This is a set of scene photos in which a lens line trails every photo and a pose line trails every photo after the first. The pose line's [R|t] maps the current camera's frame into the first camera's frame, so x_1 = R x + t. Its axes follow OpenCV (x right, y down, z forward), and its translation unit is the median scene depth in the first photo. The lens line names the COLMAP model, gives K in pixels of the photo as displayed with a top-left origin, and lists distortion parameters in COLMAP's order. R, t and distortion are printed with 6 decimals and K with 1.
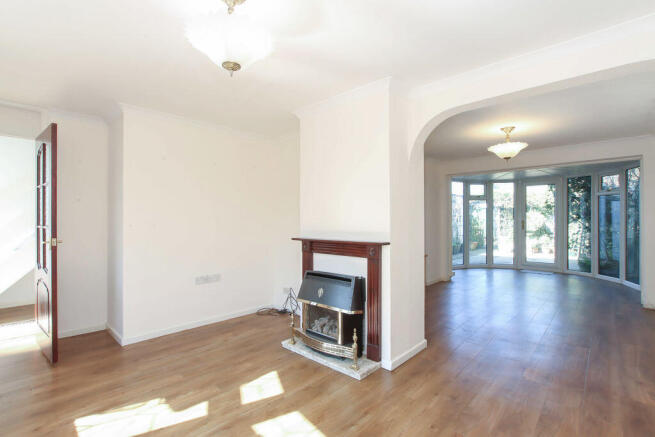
lens RADIAL K [[319.0, 0, 323.5], [0, 319.0, 228.9], [0, 0, 1]] dist [-0.002475, -0.000588]
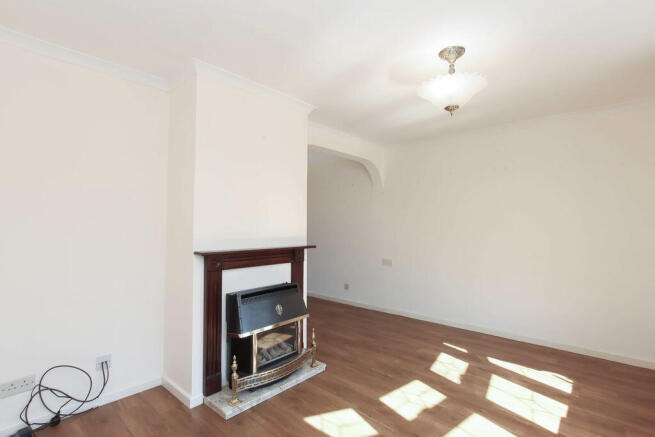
lens RADIAL K [[319.0, 0, 323.5], [0, 319.0, 228.9], [0, 0, 1]] dist [-0.002475, -0.000588]
pose [[-0.060923, 0.013208, 0.998055, -0.900167], [0.028695, 0.999522, -0.011476, -0.004451], [-0.997730, 0.027940, -0.061273, 0.949282]]
